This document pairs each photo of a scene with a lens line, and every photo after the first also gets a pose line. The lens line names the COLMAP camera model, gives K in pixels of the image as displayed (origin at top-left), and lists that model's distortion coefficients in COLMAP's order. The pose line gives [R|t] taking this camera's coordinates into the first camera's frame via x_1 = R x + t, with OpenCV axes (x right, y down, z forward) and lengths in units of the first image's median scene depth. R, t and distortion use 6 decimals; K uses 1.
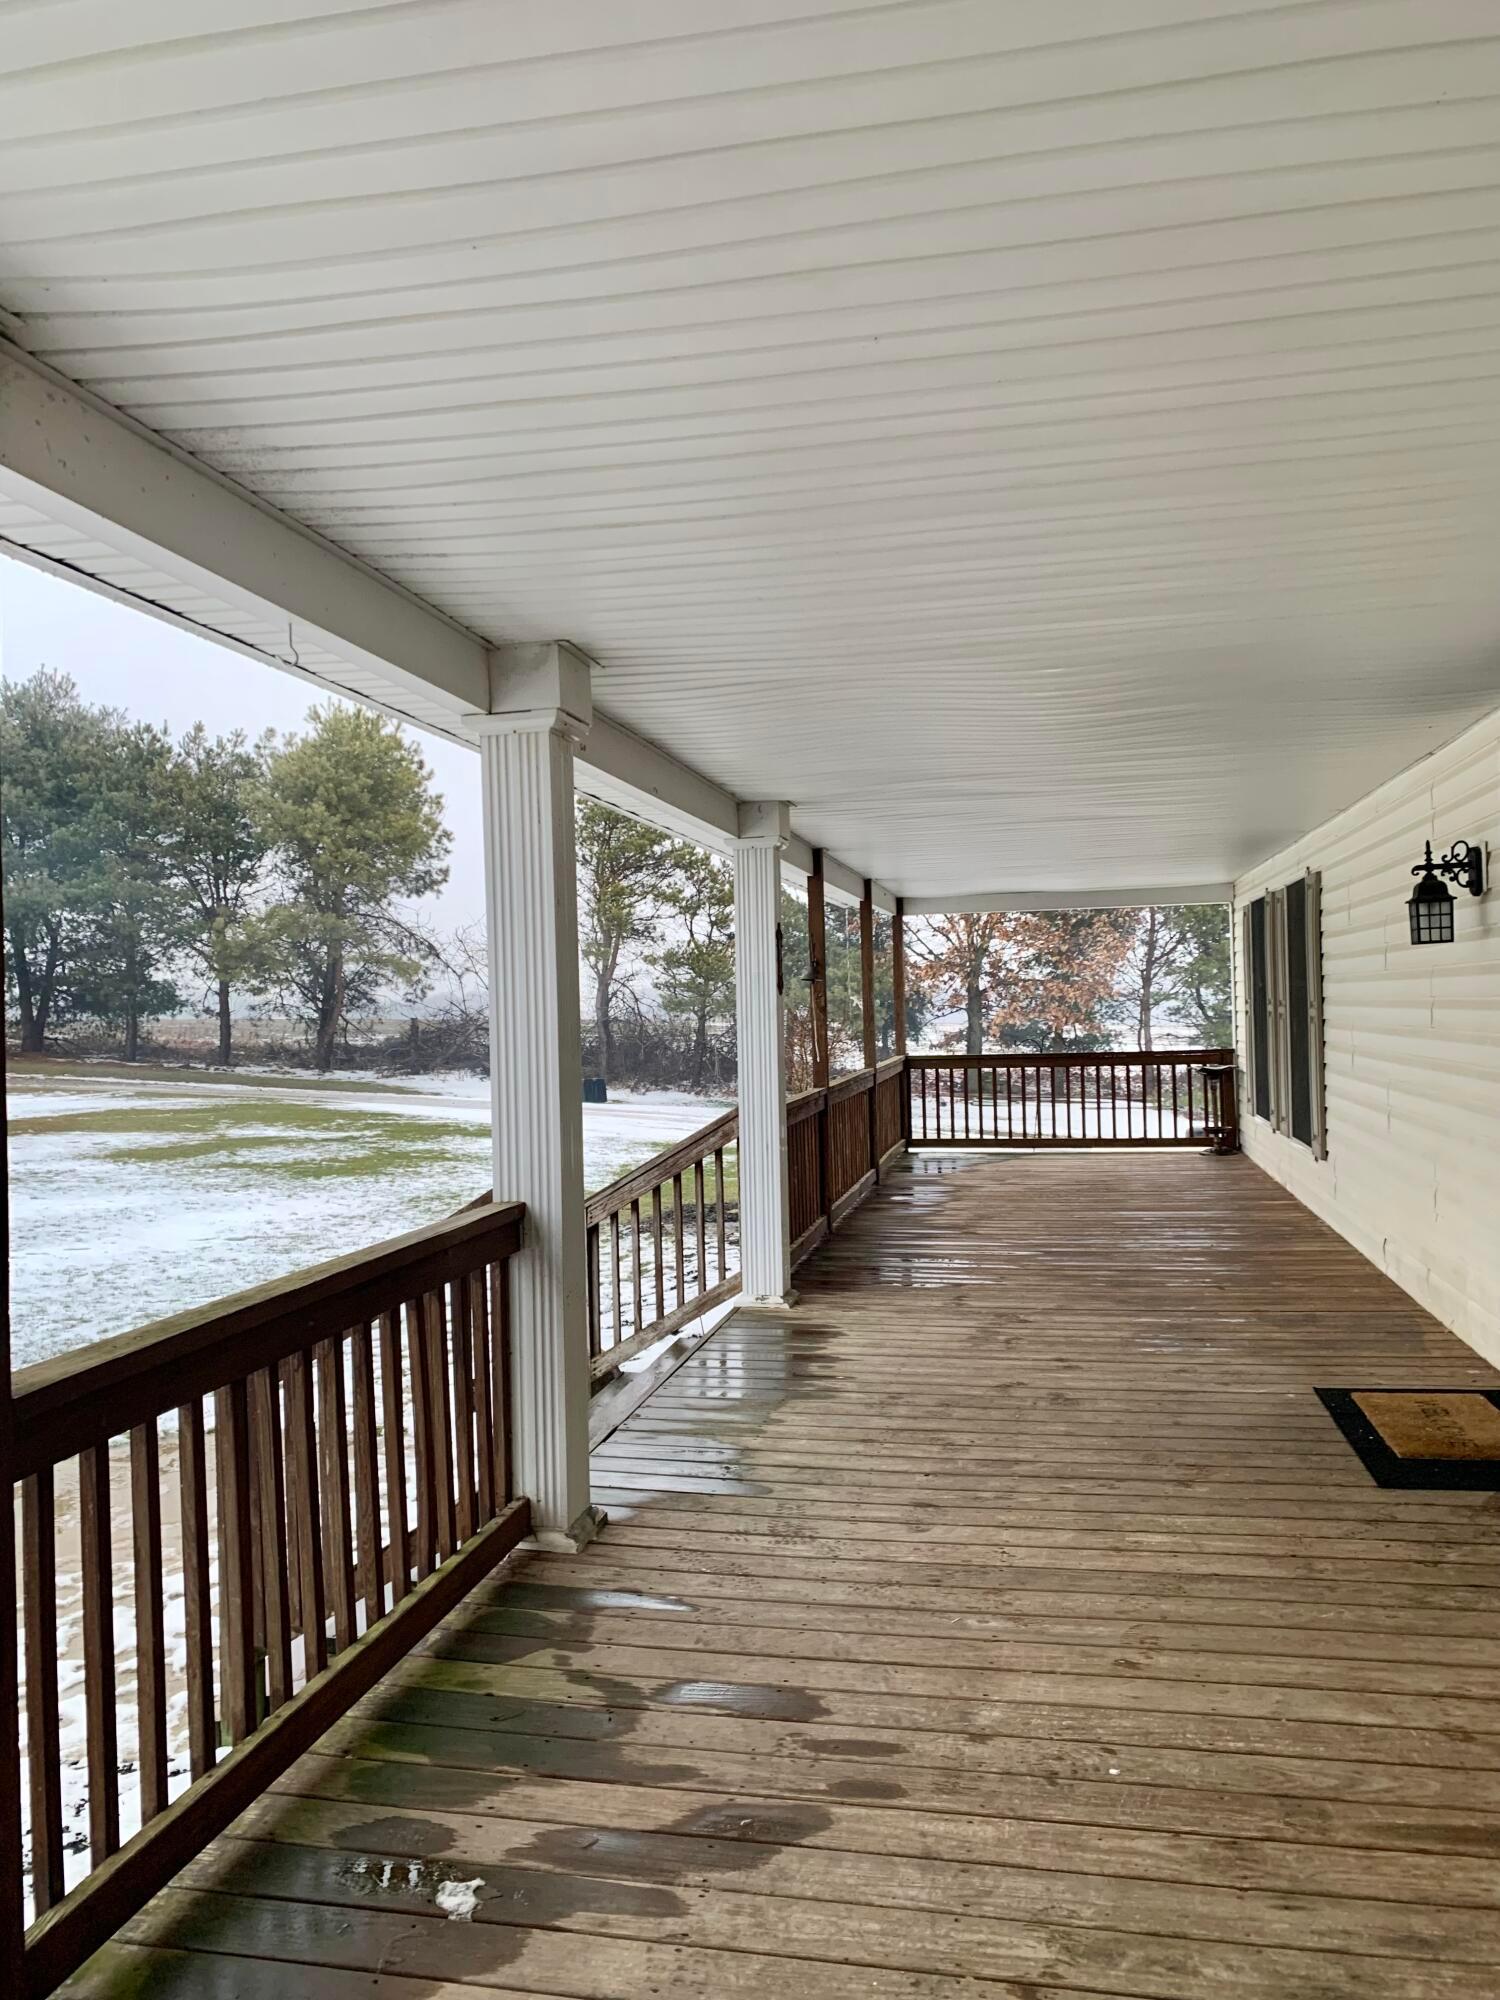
lens RADIAL K [[1510.6, 0, 753.8], [0, 1510.6, 1003.8], [0, 0, 1]] dist [0.035287, -0.029532]
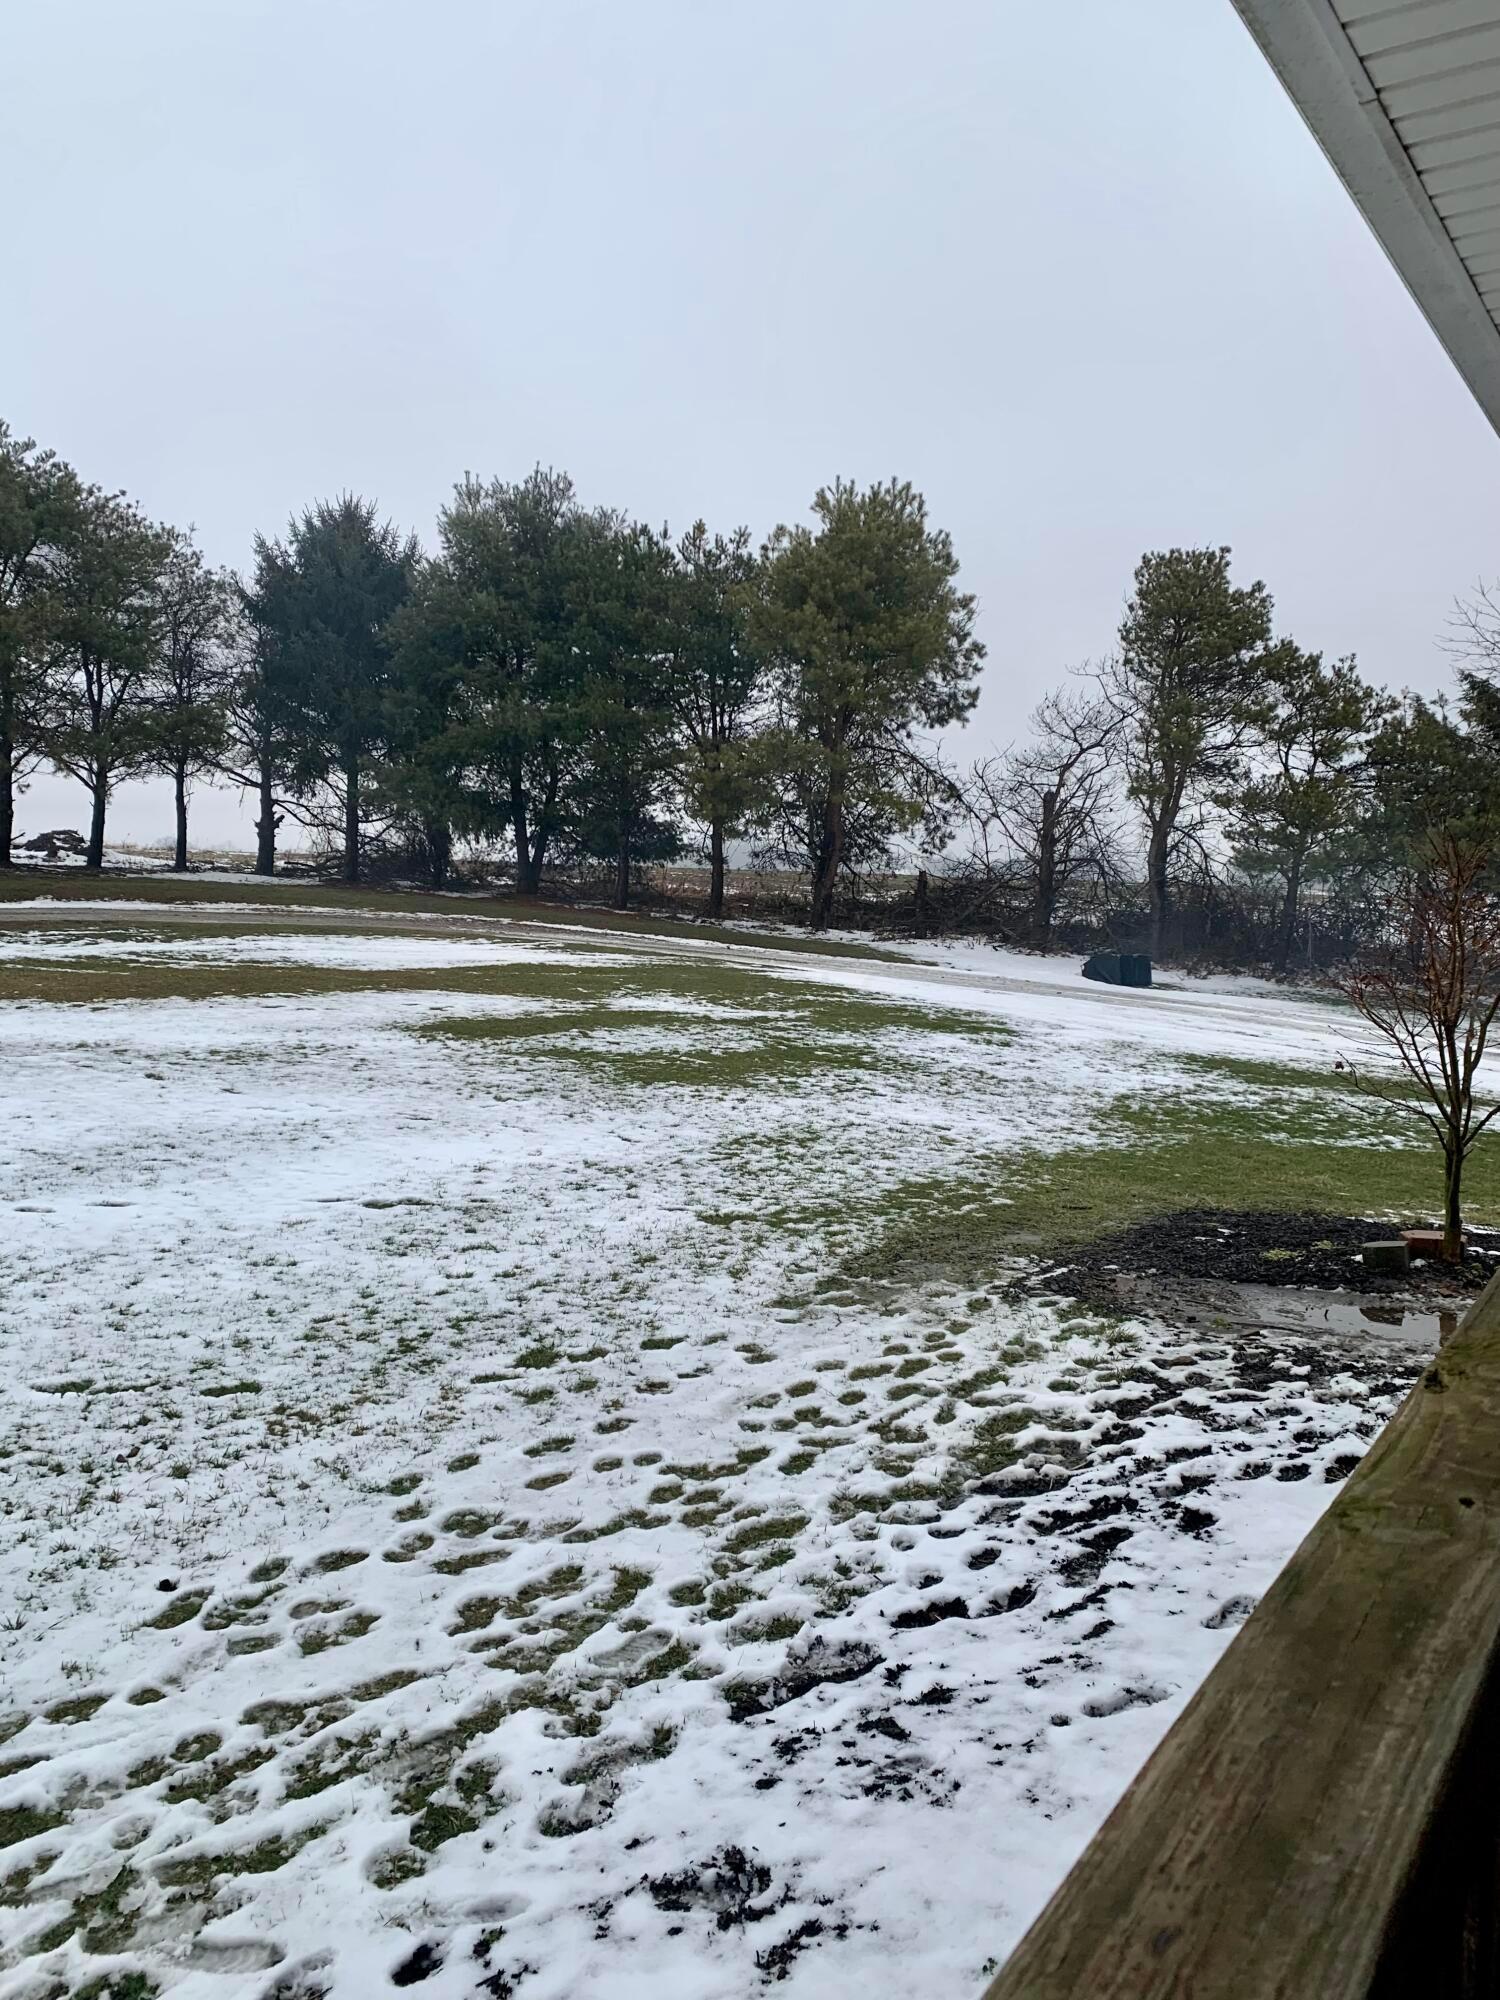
lens RADIAL K [[1510.6, 0, 740.4], [0, 1510.6, 1010.5], [0, 0, 1]] dist [0.035287, -0.029532]
pose [[0.924087, 0.064764, -0.376655, 0.000345], [-0.029758, 0.994738, 0.098034, 0.007324], [0.381022, -0.079383, 0.921152, 0.191495]]
